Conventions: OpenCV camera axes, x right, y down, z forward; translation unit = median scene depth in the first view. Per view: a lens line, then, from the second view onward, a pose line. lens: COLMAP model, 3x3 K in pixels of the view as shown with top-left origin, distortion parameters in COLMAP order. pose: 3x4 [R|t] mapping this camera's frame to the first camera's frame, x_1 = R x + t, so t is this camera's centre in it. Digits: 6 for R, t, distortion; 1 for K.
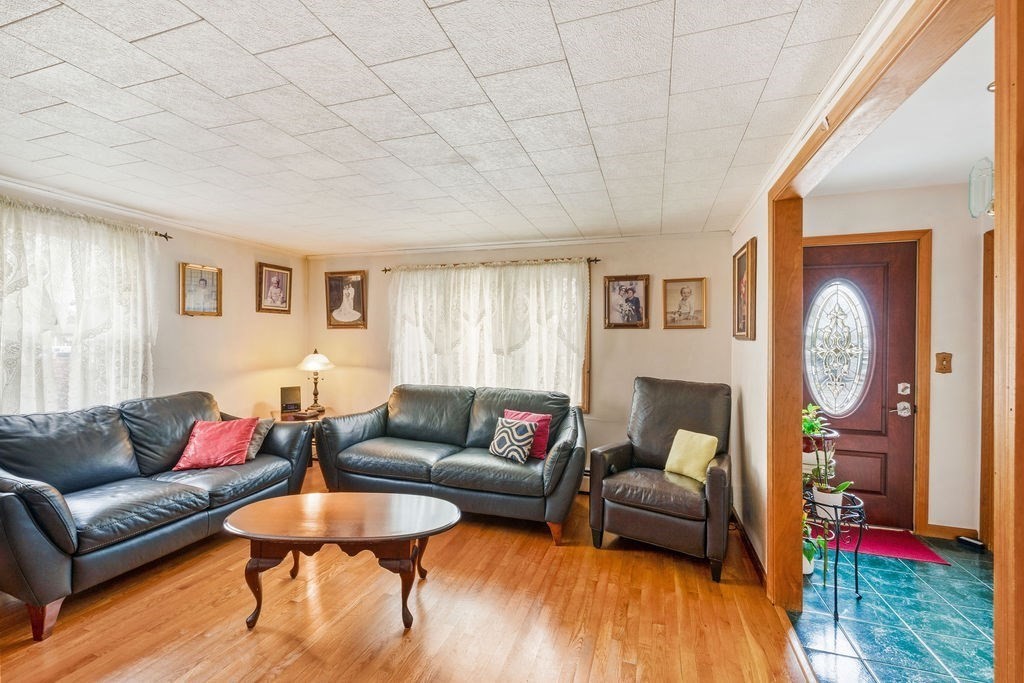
lens RADIAL K [[441.8, 0, 509.6], [0, 441.8, 339.9], [0, 0, 1]] dist [0.003327, 0.000305]
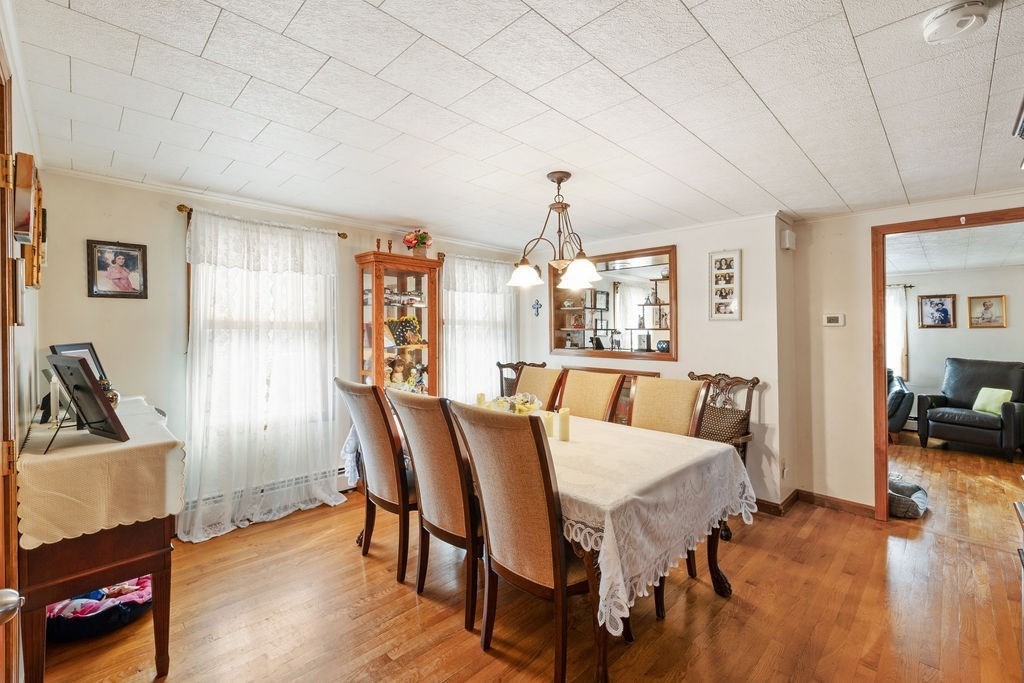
lens RADIAL K [[441.8, 0, 518.0], [0, 441.8, 324.1], [0, 0, 1]] dist [0.003327, 0.000305]
pose [[0.894296, -0.013986, -0.447257, -0.372430], [0.001595, 0.999605, -0.028069, 0.001717], [0.447473, 0.024388, 0.893965, -1.103720]]
